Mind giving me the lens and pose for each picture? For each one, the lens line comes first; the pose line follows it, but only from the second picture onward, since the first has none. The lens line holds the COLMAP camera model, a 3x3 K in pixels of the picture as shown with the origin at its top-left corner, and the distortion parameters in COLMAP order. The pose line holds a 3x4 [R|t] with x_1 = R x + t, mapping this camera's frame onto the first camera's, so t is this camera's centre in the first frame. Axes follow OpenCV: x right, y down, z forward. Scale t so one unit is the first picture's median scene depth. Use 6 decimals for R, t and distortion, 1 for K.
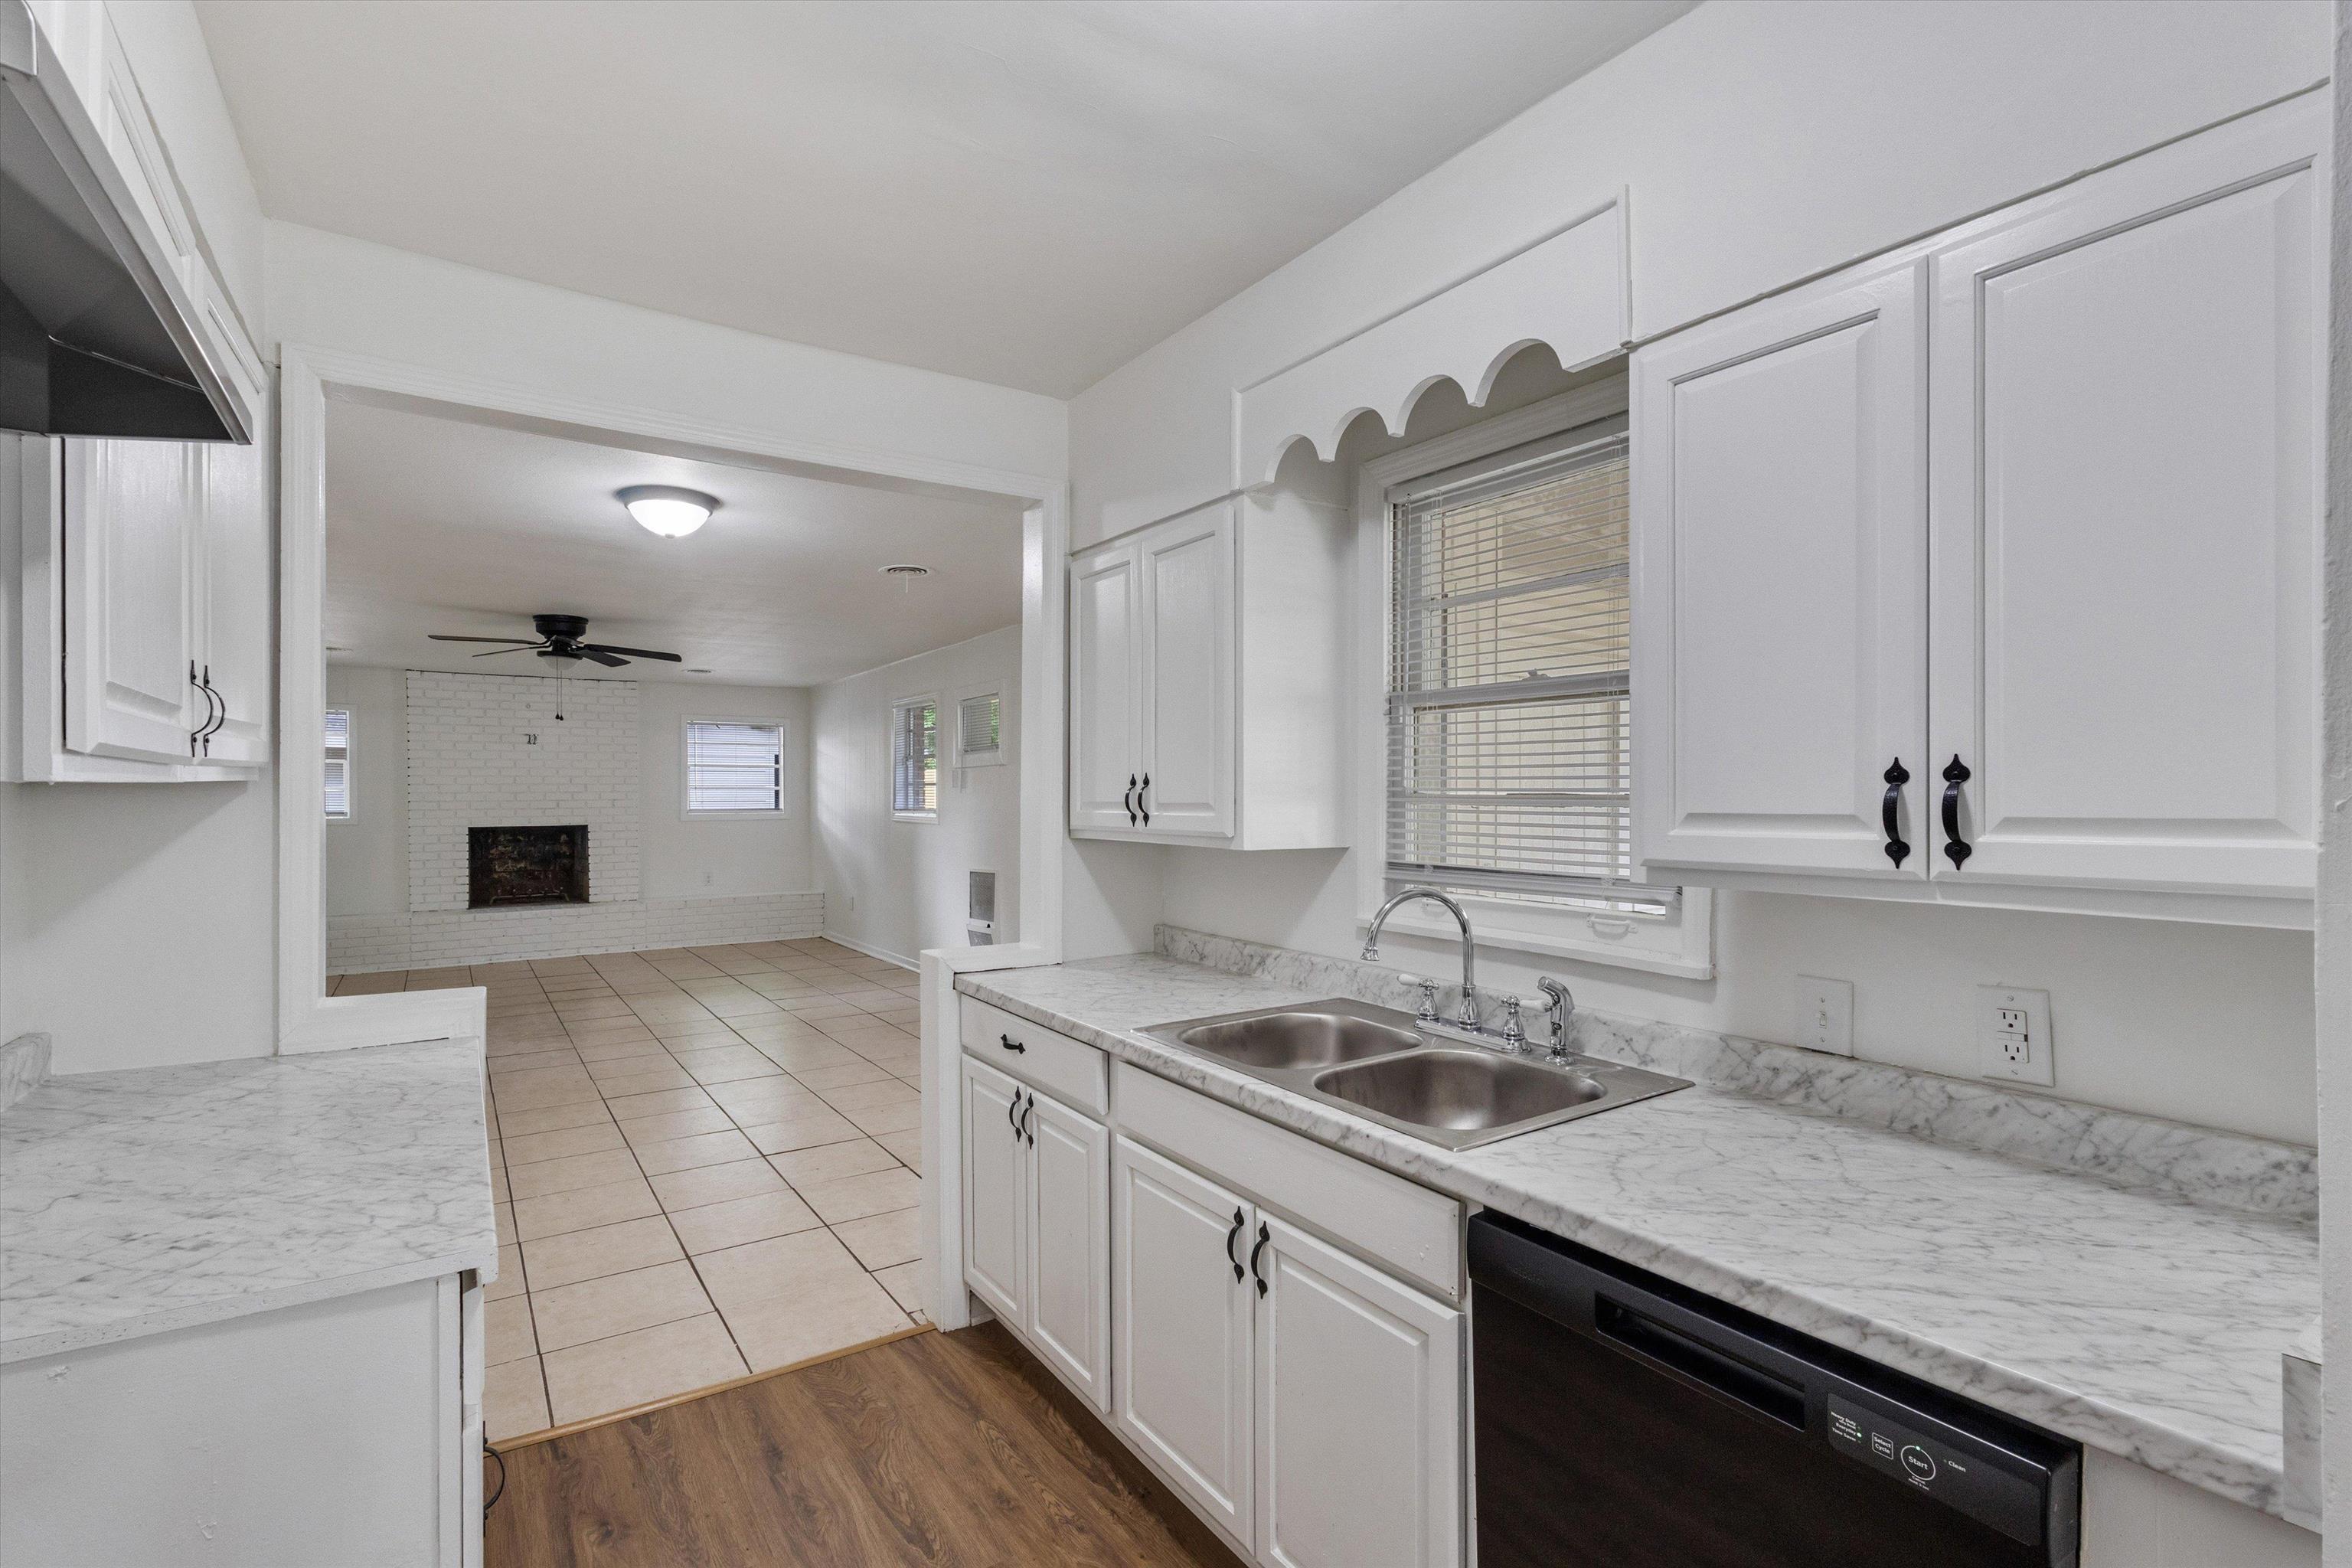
lens RADIAL K [[1083.2, 0, 1178.4], [0, 1083.2, 791.4], [0, 0, 1]] dist [-0.000874, 0.000013]
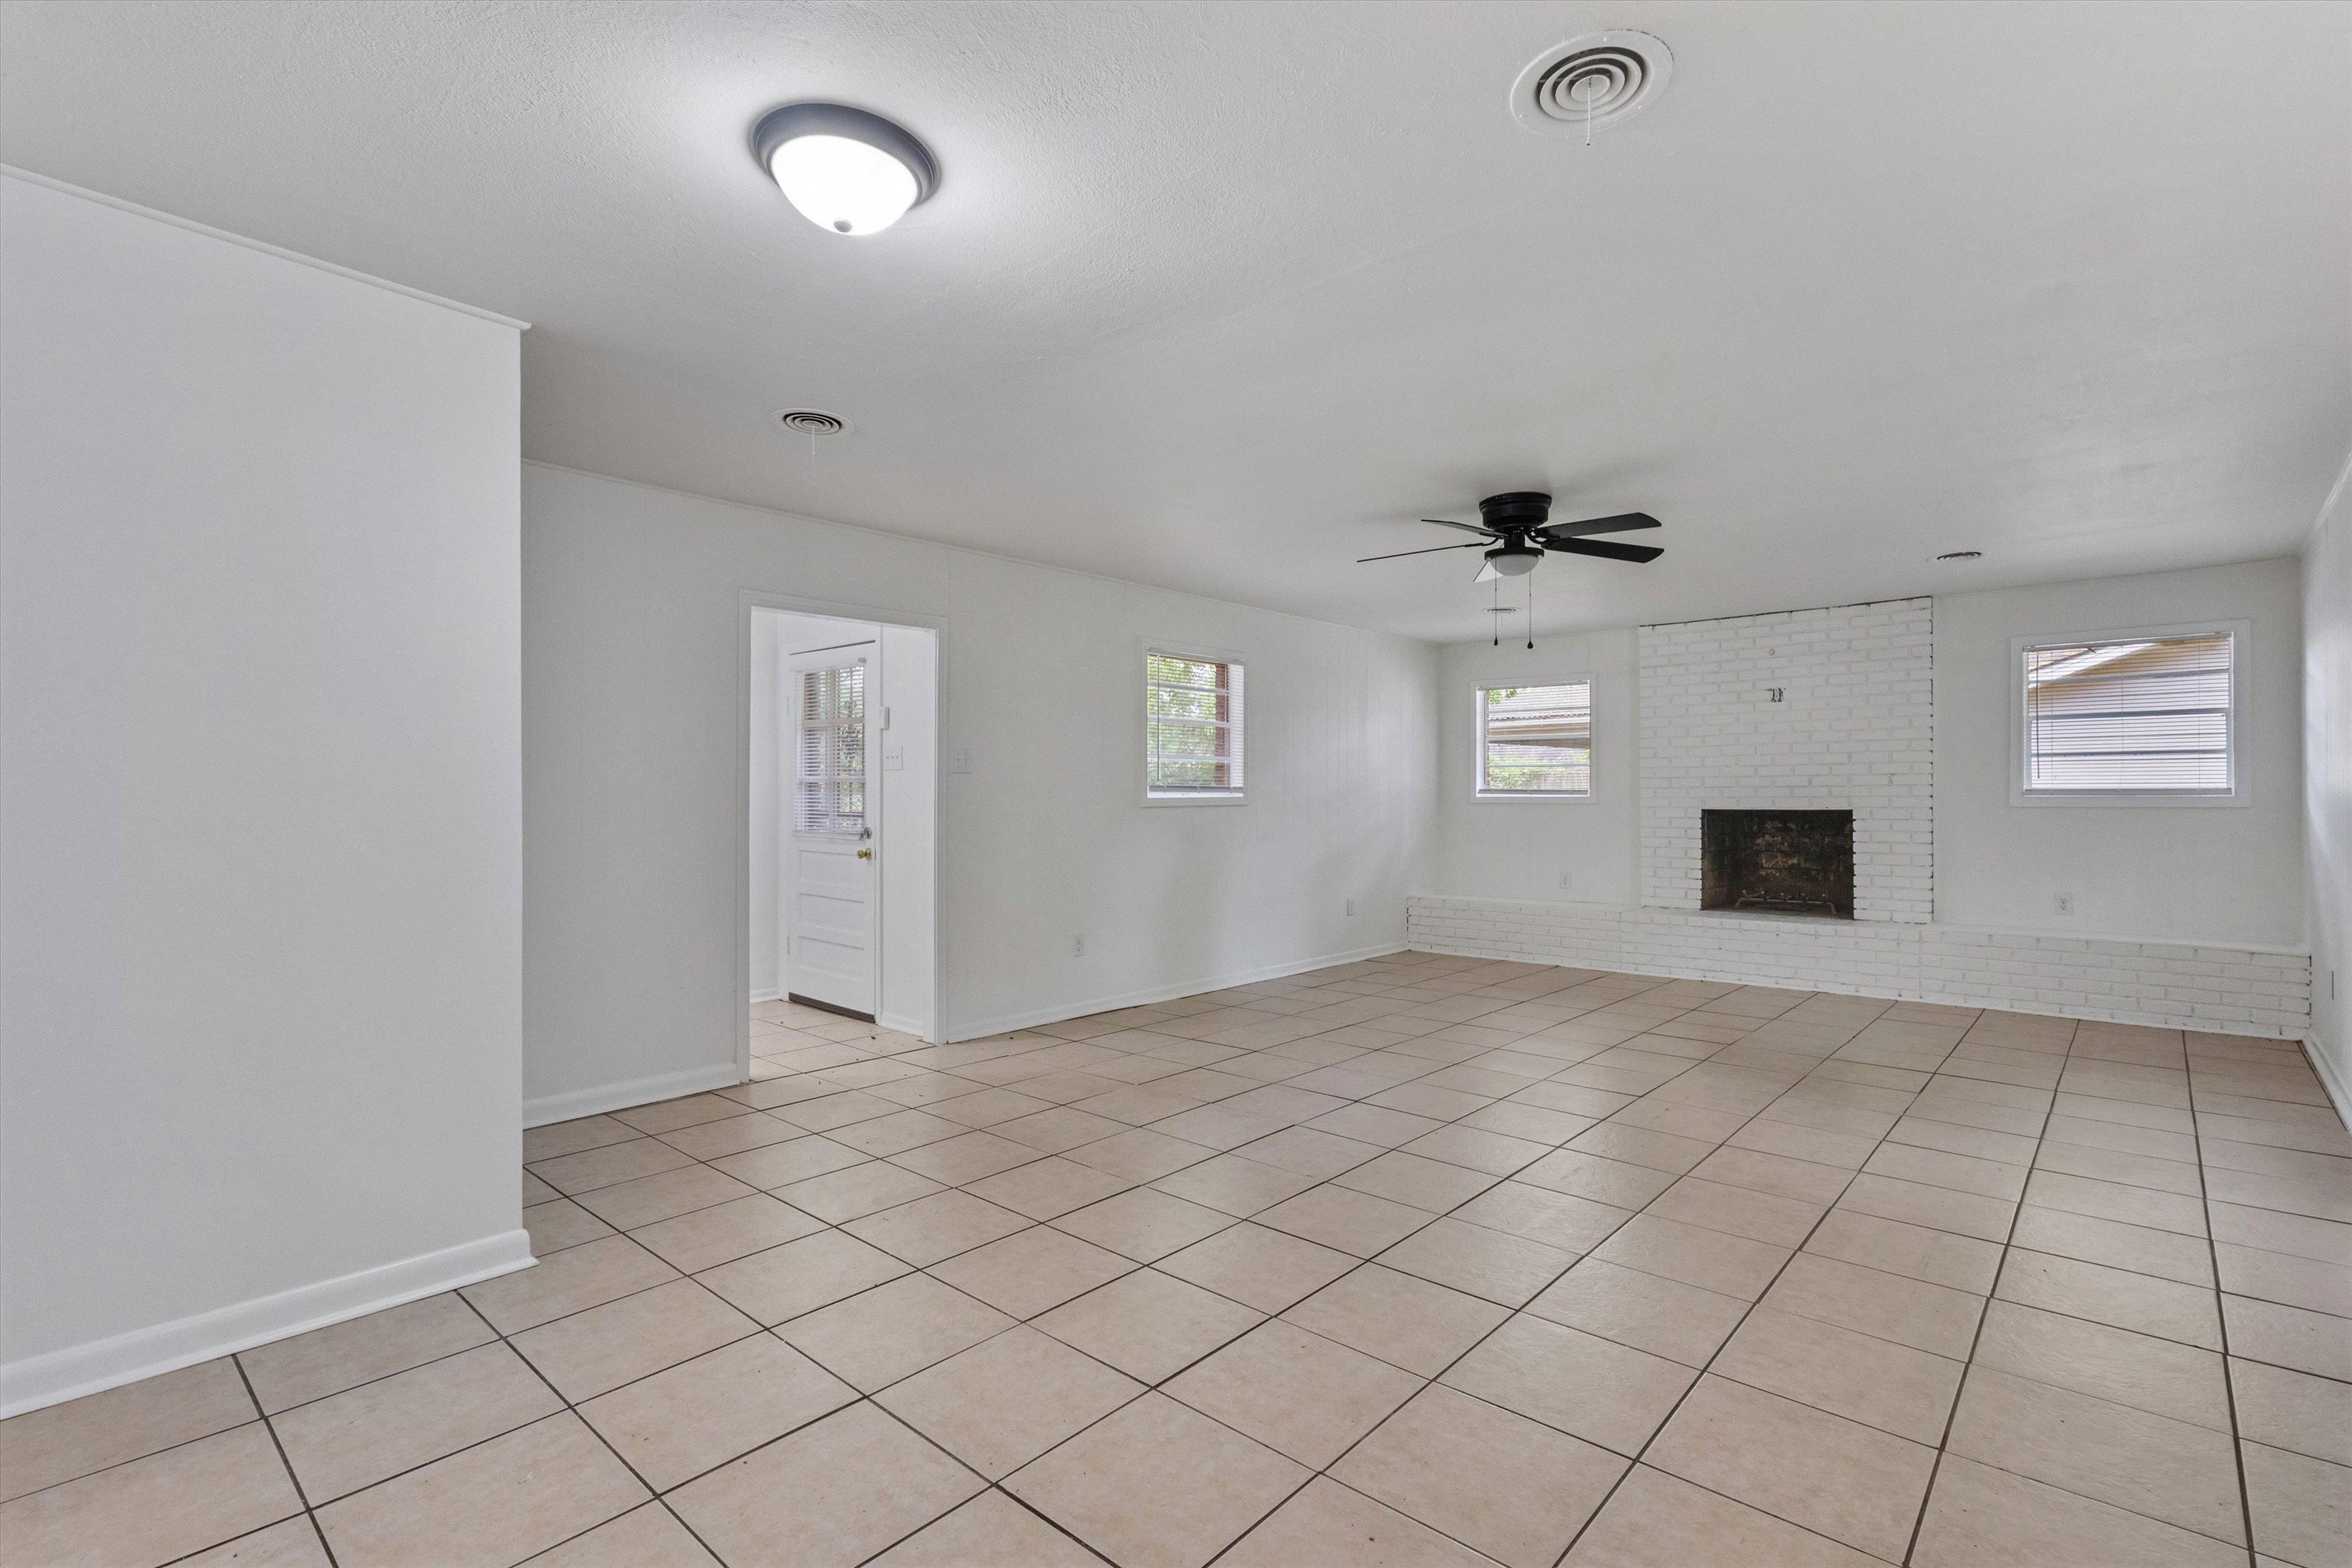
lens RADIAL K [[1083.2, 0, 1177.7], [0, 1083.2, 780.3], [0, 0, 1]] dist [-0.000874, 0.000013]
pose [[0.243921, -0.011131, -0.969731, 0.035367], [0.001880, 0.999938, -0.011005, 0.018915], [0.969793, 0.000861, 0.243927, 0.402970]]
